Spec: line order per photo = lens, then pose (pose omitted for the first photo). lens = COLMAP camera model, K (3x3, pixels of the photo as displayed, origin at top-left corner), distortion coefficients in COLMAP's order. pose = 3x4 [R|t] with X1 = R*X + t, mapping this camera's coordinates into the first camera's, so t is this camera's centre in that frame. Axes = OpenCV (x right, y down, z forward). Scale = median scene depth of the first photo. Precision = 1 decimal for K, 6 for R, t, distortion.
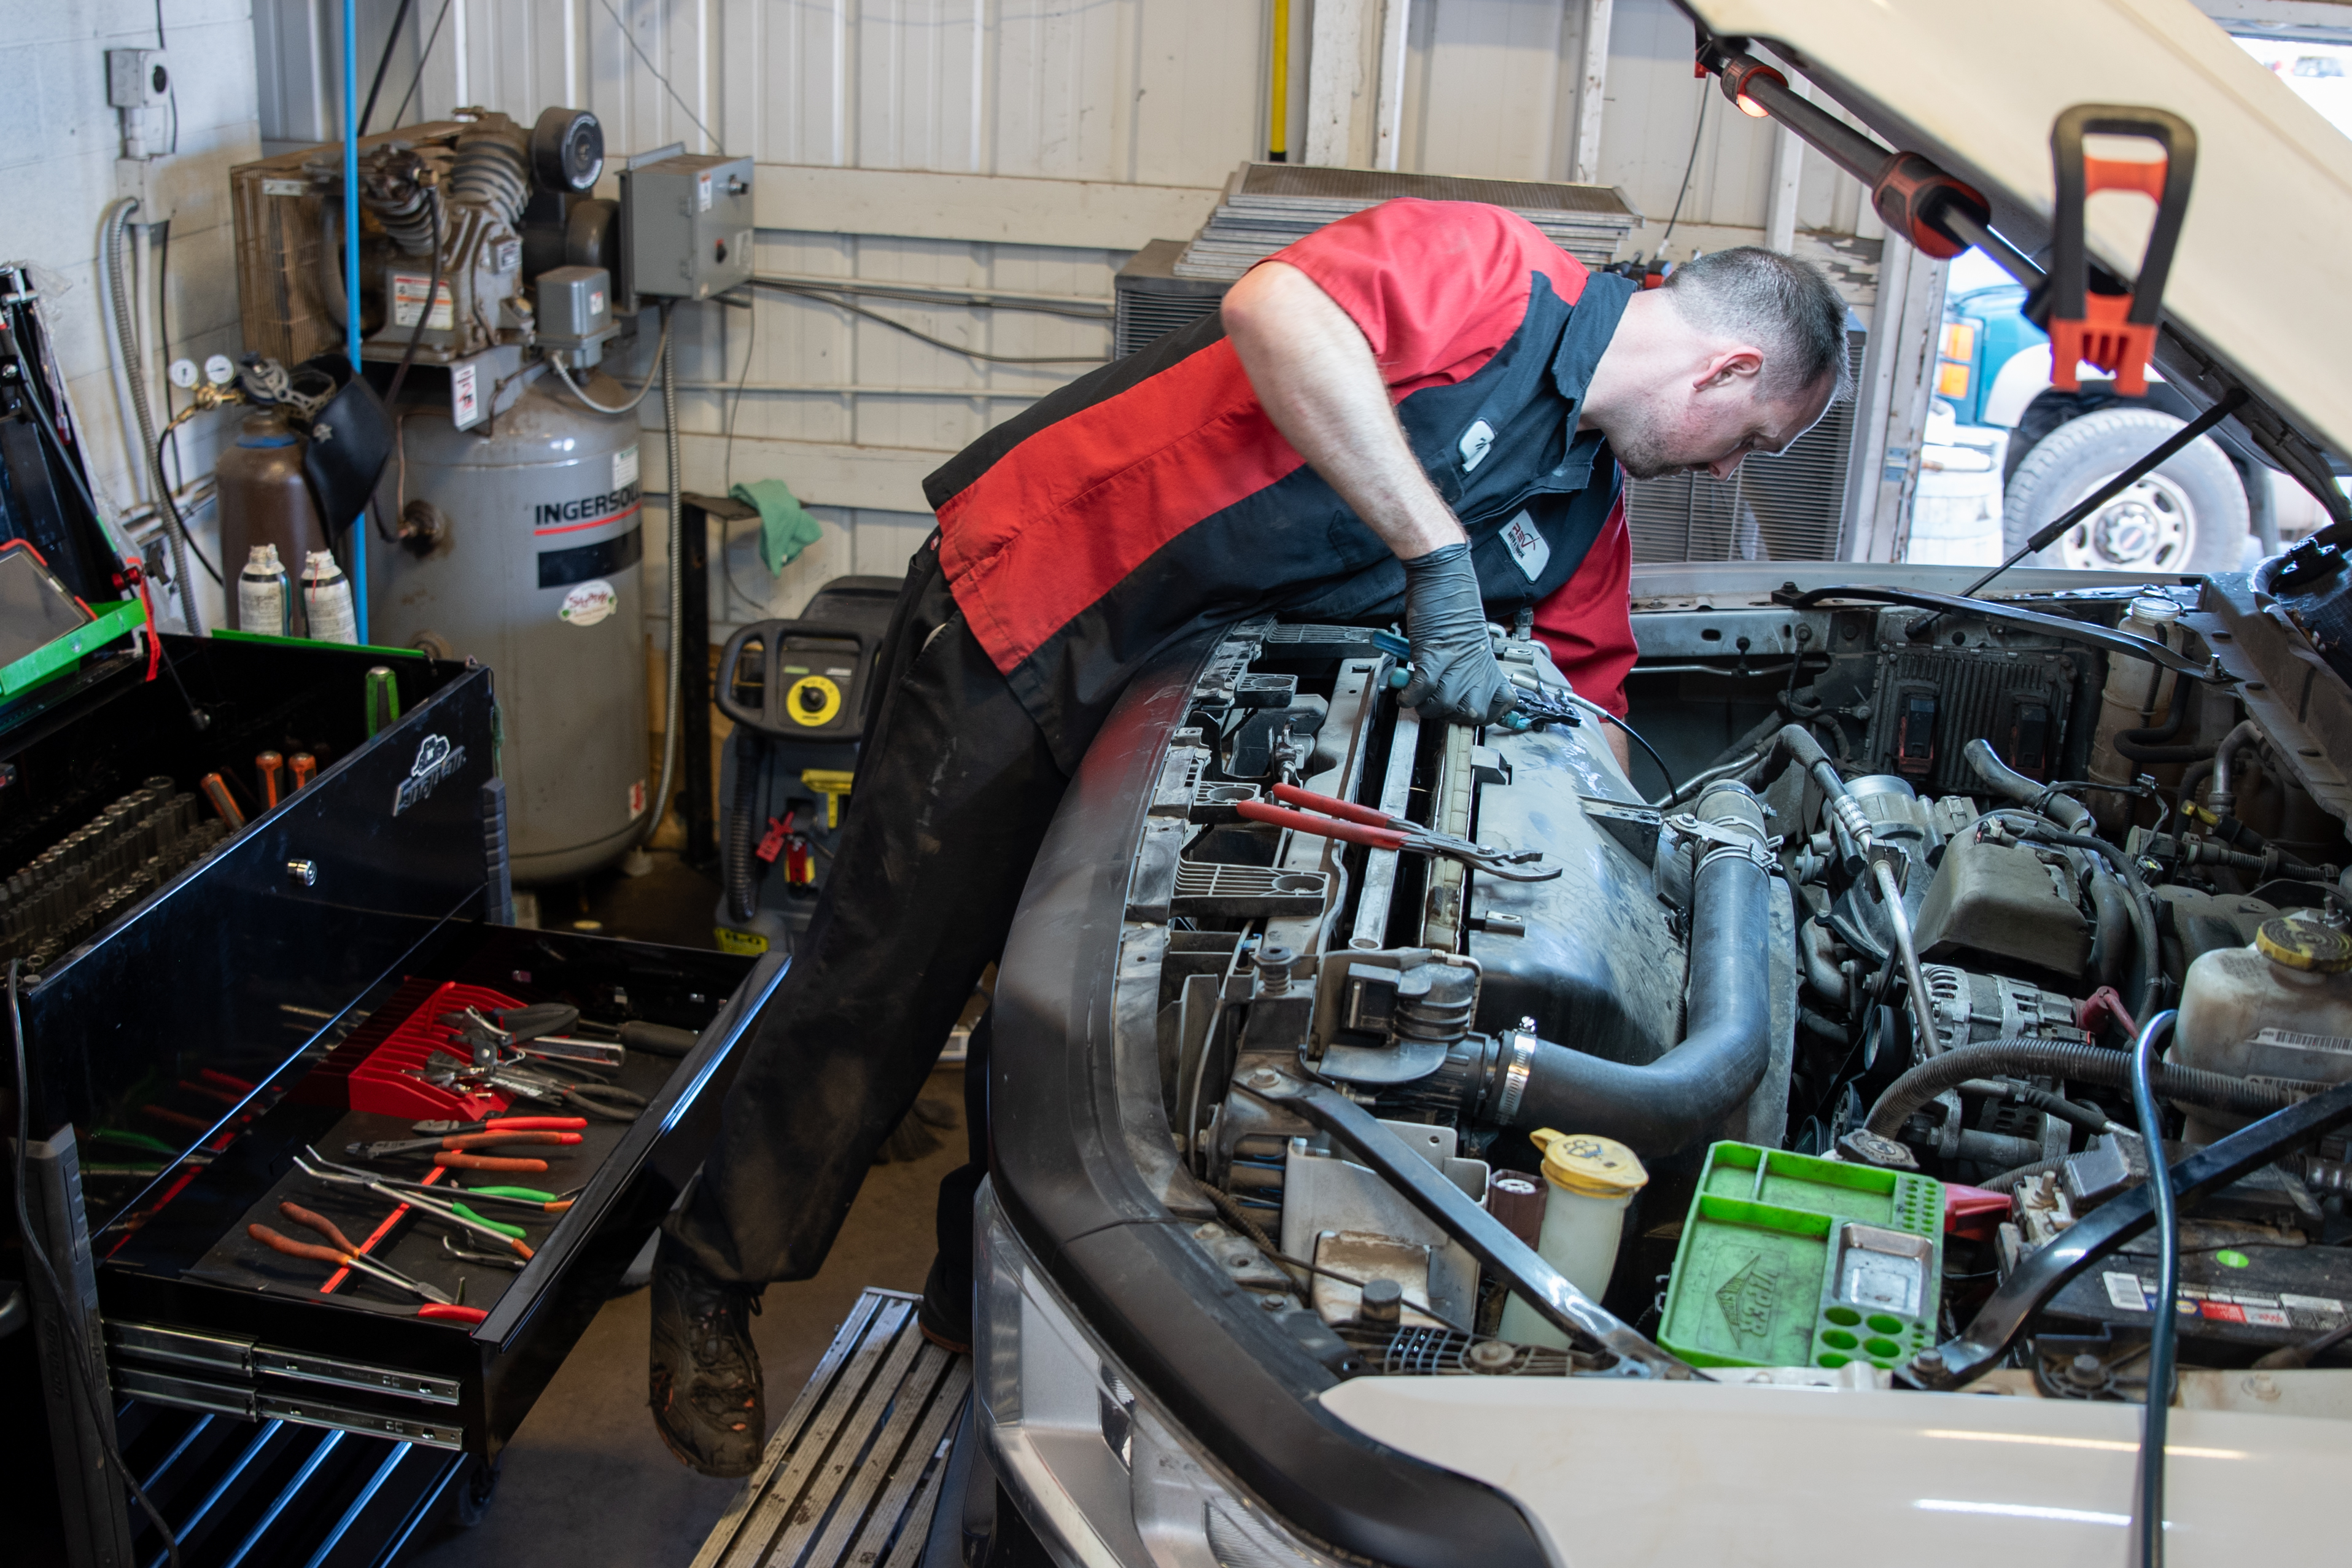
lens RADIAL K [[2511.3, 0, 1172.1], [0, 2511.3, 785.1], [0, 0, 1]] dist [-0.115537, 0.000000]
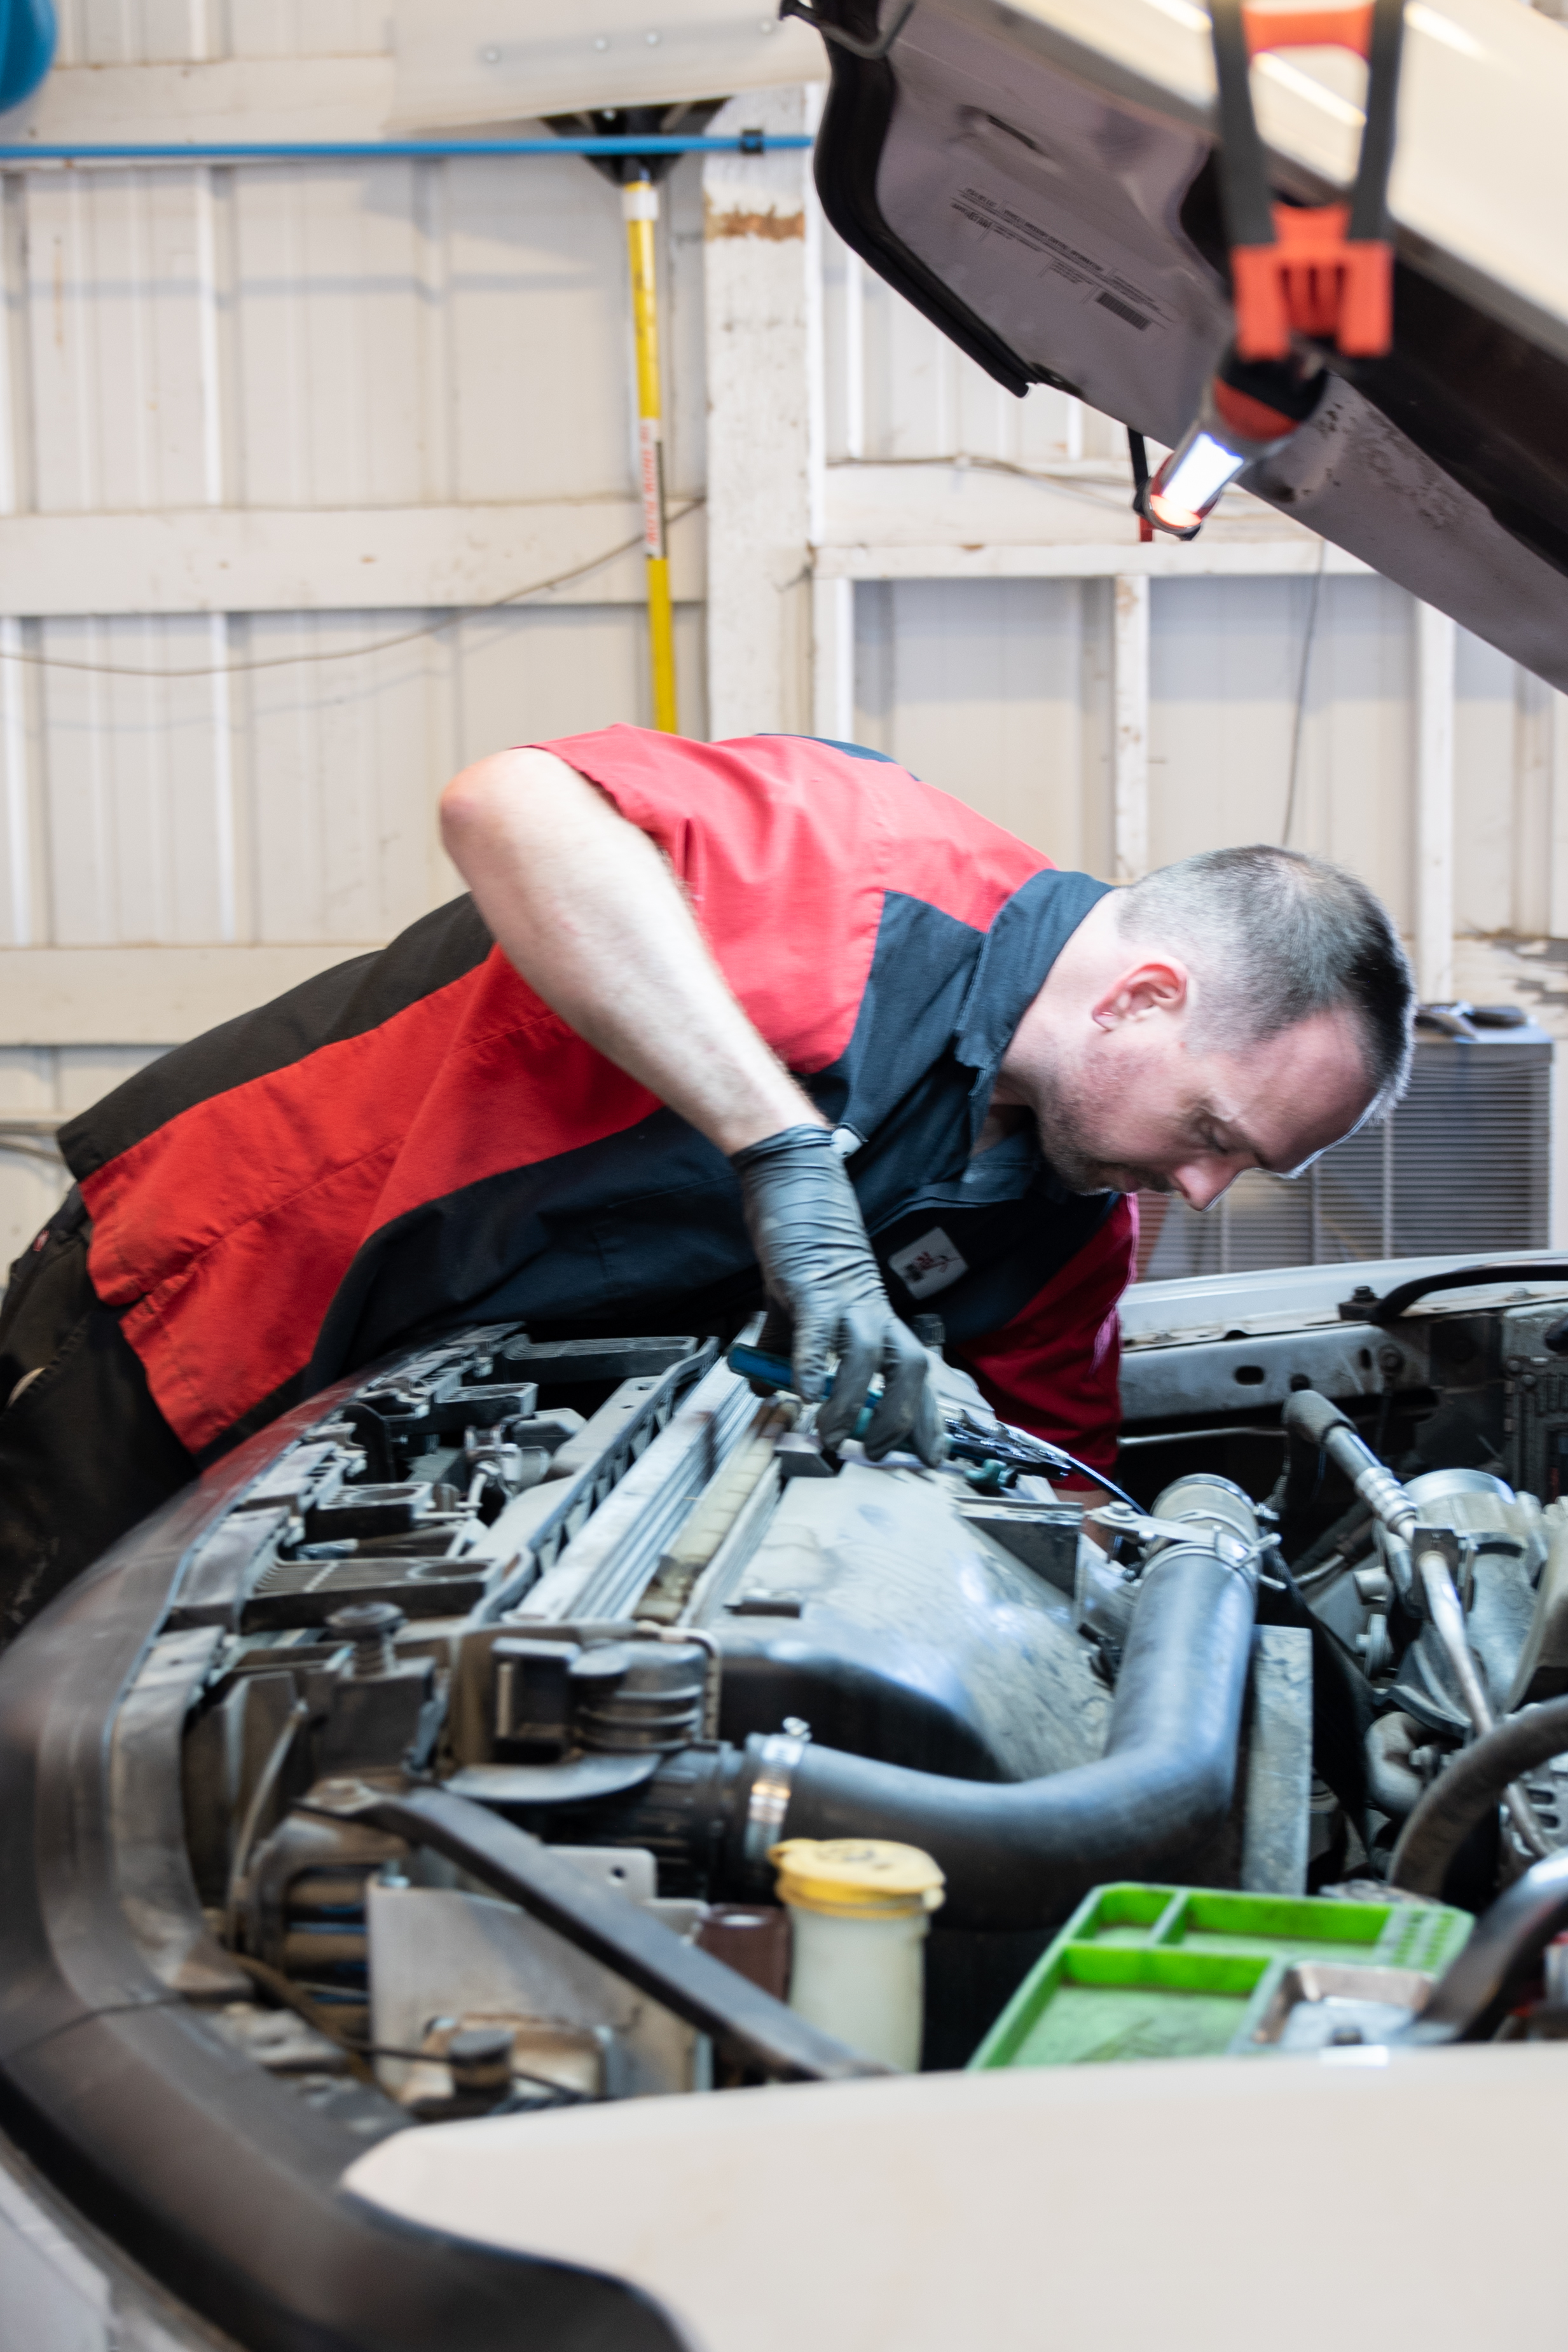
lens RADIAL K [[3858.7, 0, 774.3], [0, 3858.7, 1183.9], [0, 0, 1]] dist [-0.051682, 0.000000]
pose [[0.997793, -0.062928, 0.021215, 0.124757], [0.066089, 0.972257, -0.224384, 0.179002], [-0.006507, 0.225291, 0.974270, 0.027894]]
